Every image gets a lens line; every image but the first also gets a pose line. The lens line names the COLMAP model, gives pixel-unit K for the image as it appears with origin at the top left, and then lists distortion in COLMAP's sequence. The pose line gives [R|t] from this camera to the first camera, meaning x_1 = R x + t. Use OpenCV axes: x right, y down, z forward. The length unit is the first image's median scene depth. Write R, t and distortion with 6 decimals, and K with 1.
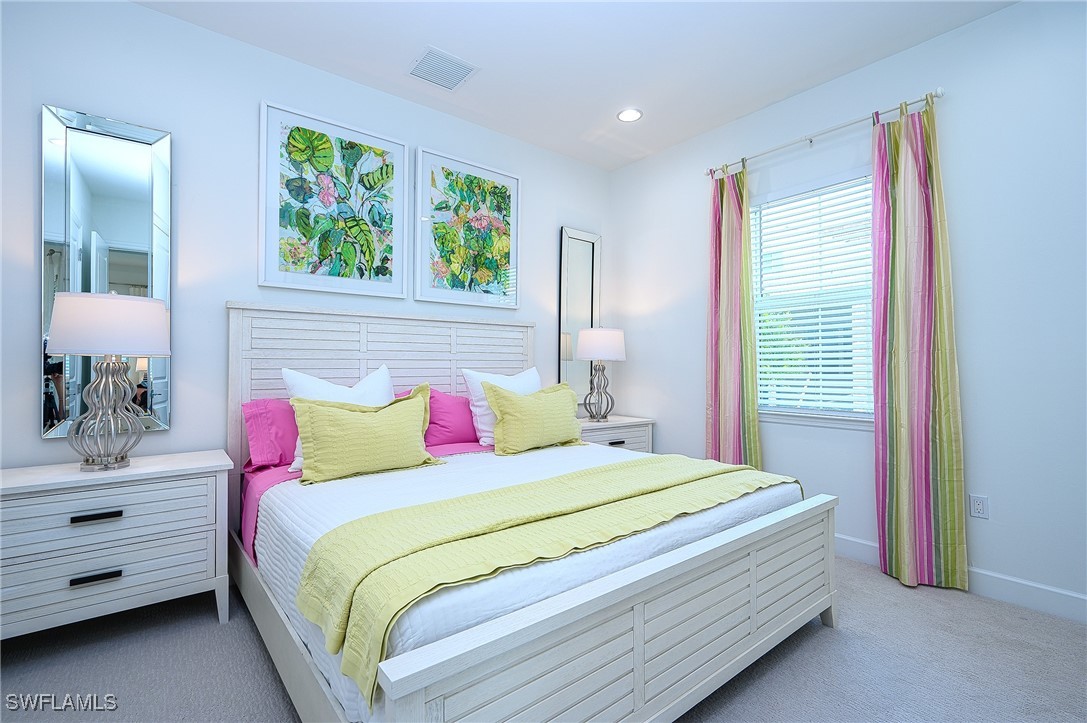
lens RADIAL K [[489.0, 0, 531.3], [0, 489.0, 365.6], [0, 0, 1]] dist [-0.000047, -0.000060]
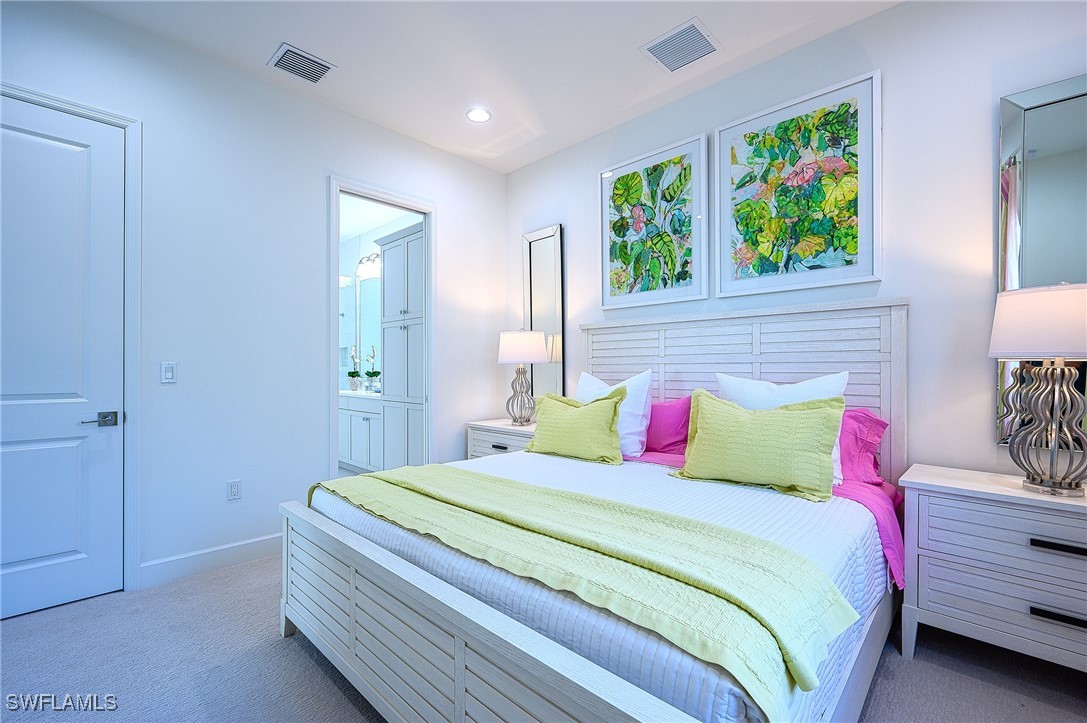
lens RADIAL K [[489.0, 0, 531.3], [0, 489.0, 365.6], [0, 0, 1]] dist [-0.000047, -0.000060]
pose [[0.111091, -0.007462, -0.993782, 0.651704], [0.002573, 0.999971, -0.007221, -0.002700], [0.993807, -0.001755, 0.111107, 0.573758]]
